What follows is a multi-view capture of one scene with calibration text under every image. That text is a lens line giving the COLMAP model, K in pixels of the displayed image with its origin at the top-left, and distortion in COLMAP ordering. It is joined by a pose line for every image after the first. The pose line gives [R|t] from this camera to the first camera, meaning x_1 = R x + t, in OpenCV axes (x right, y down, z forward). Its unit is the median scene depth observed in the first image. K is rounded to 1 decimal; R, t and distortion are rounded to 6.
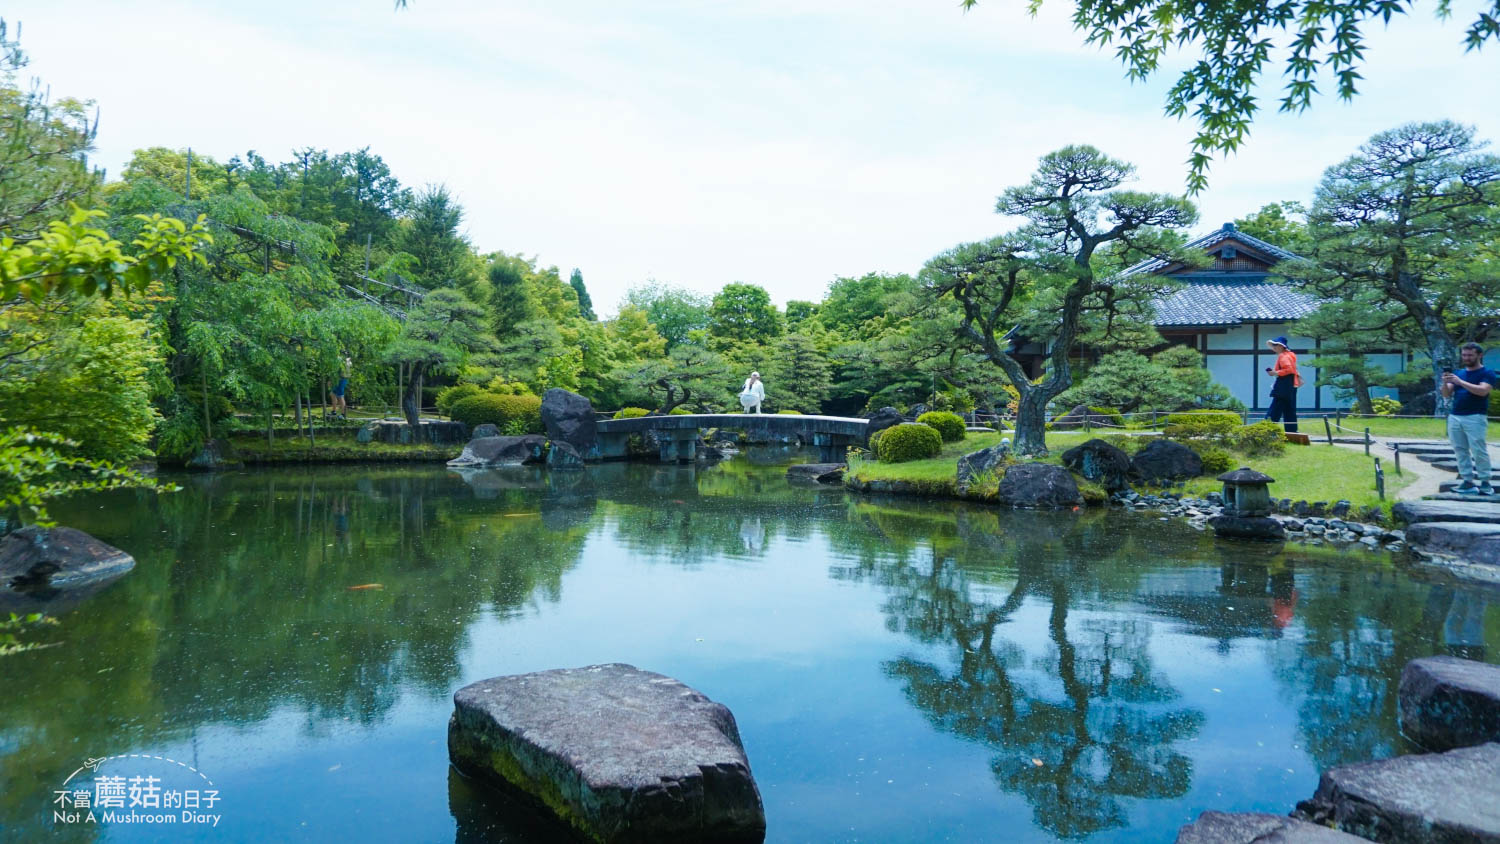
lens RADIAL K [[1024.8, 0, 750.0], [0, 1024.8, 419.0], [0, 0, 1]] dist [-0.029980, 0.018631]
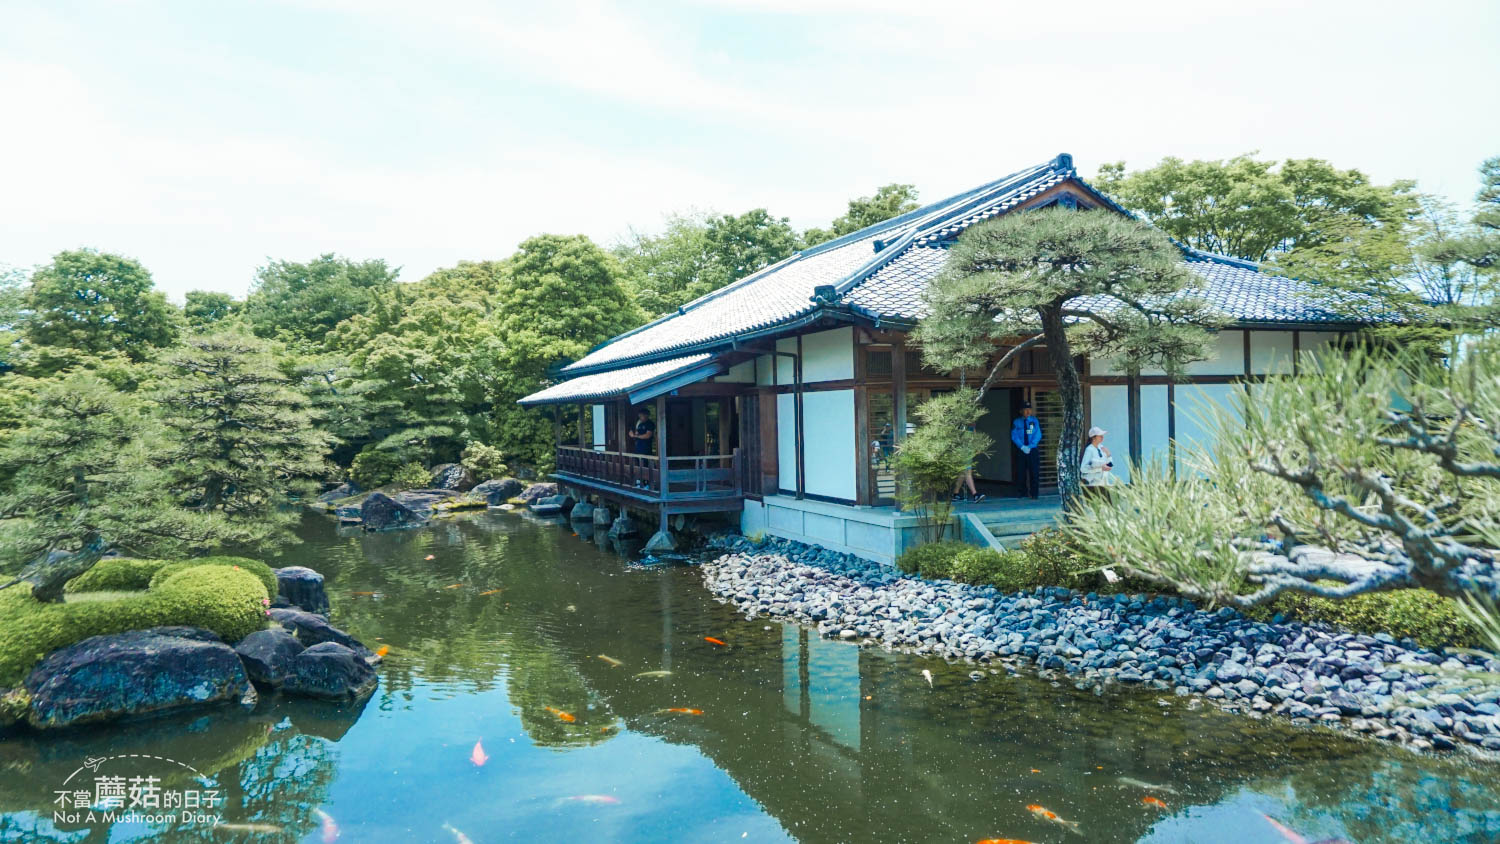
lens RADIAL K [[1024.8, 0, 753.0], [0, 1024.8, 424.8], [0, 0, 1]] dist [-0.029980, 0.018631]
pose [[0.855928, -0.023000, 0.516583, 0.011781], [0.029513, 0.999555, -0.004396, -0.024976], [-0.516251, 0.019009, 0.856226, 0.347503]]
